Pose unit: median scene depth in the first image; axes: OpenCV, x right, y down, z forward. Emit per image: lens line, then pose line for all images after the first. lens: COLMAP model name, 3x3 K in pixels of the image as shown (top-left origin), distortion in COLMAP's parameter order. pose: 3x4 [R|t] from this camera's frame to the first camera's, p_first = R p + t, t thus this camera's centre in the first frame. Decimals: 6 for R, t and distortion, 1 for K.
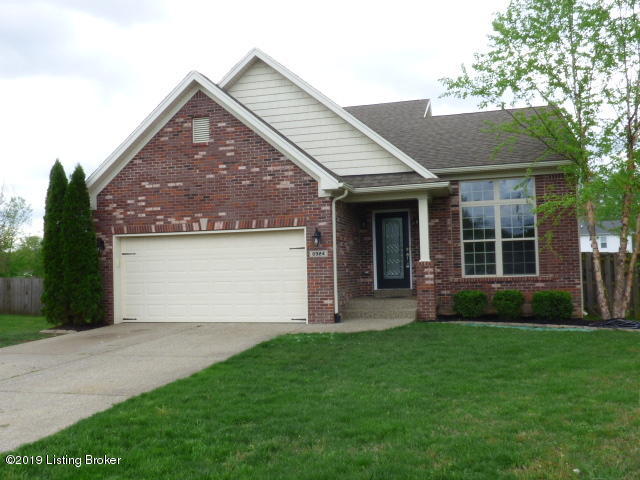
lens RADIAL K [[624.2, 0, 320.0], [0, 624.2, 249.1], [0, 0, 1]] dist [-0.020551, -0.016363]
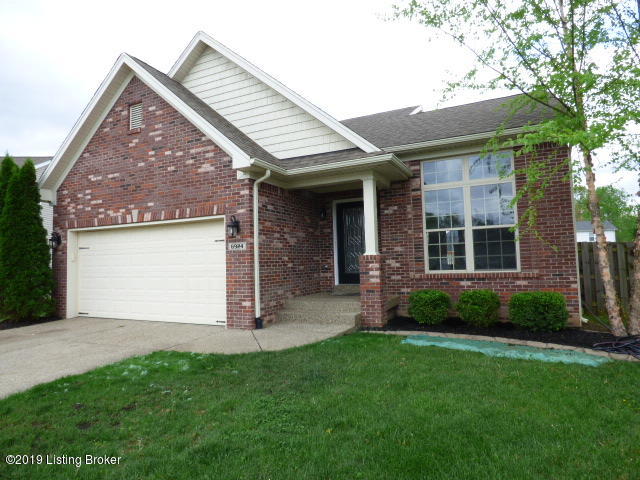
lens RADIAL K [[391.7, 0, 324.9], [0, 391.7, 239.2], [0, 0, 1]] dist [-0.003032, 0.000968]
pose [[0.985851, -0.010887, -0.167268, 0.191946], [0.008230, 0.999829, -0.016569, 0.007144], [0.167420, 0.014958, 0.985772, 0.468294]]
